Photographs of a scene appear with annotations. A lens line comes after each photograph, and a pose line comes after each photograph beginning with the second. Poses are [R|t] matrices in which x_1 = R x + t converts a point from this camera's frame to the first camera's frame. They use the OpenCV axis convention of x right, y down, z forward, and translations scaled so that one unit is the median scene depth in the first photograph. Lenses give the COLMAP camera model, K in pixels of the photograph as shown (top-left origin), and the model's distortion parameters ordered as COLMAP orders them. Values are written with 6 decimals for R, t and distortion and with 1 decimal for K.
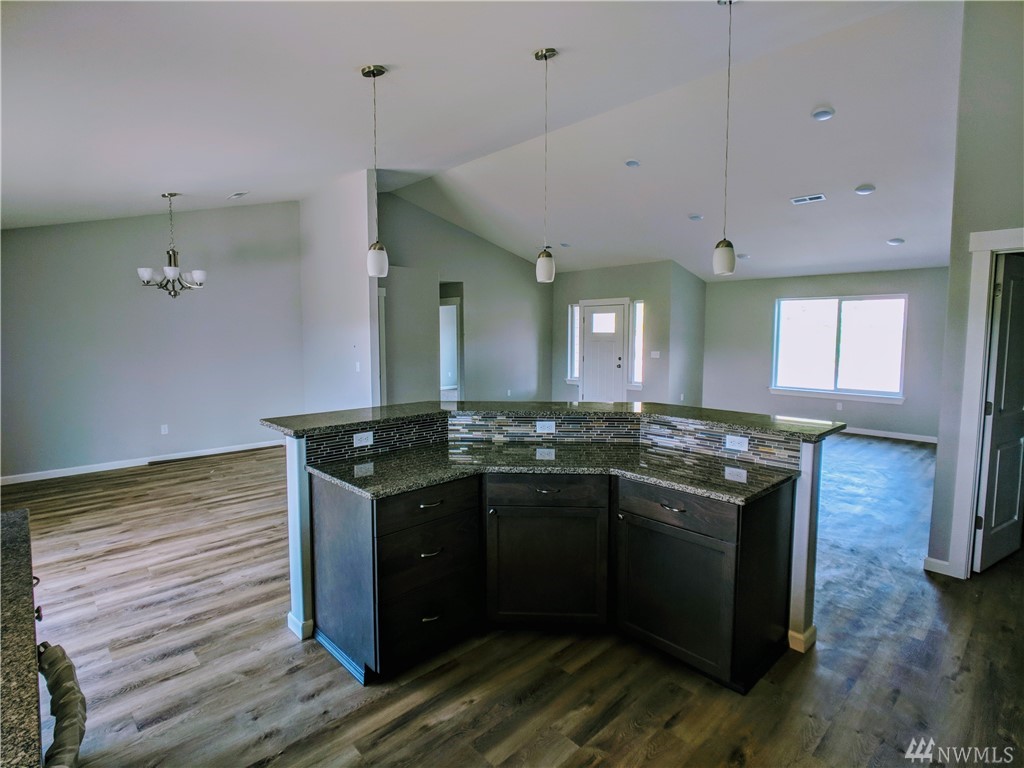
lens RADIAL K [[524.6, 0, 511.8], [0, 524.6, 411.9], [0, 0, 1]] dist [-0.000023, 0.000058]
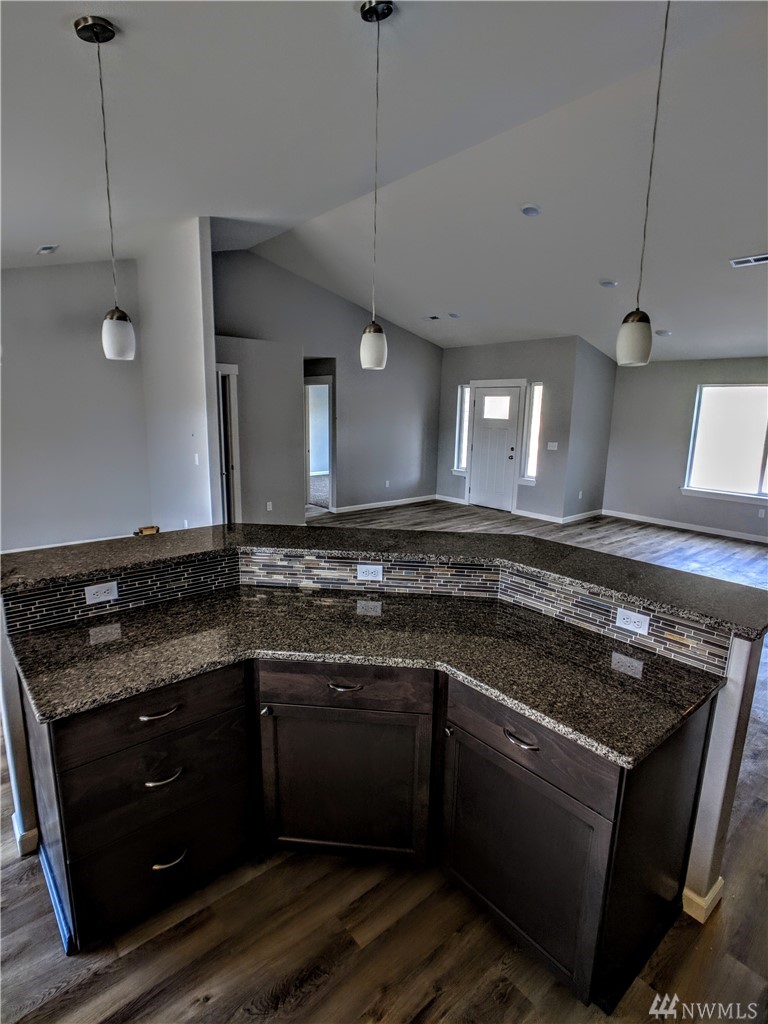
lens RADIAL K [[524.9, 0, 382.6], [0, 524.9, 545.5], [0, 0, 1]] dist [-0.027016, 0.016098]
pose [[0.998027, 0.034470, -0.052481, 0.134387], [-0.028653, 0.993758, 0.107810, -0.098735], [0.055869, -0.106094, 0.992785, 0.311578]]
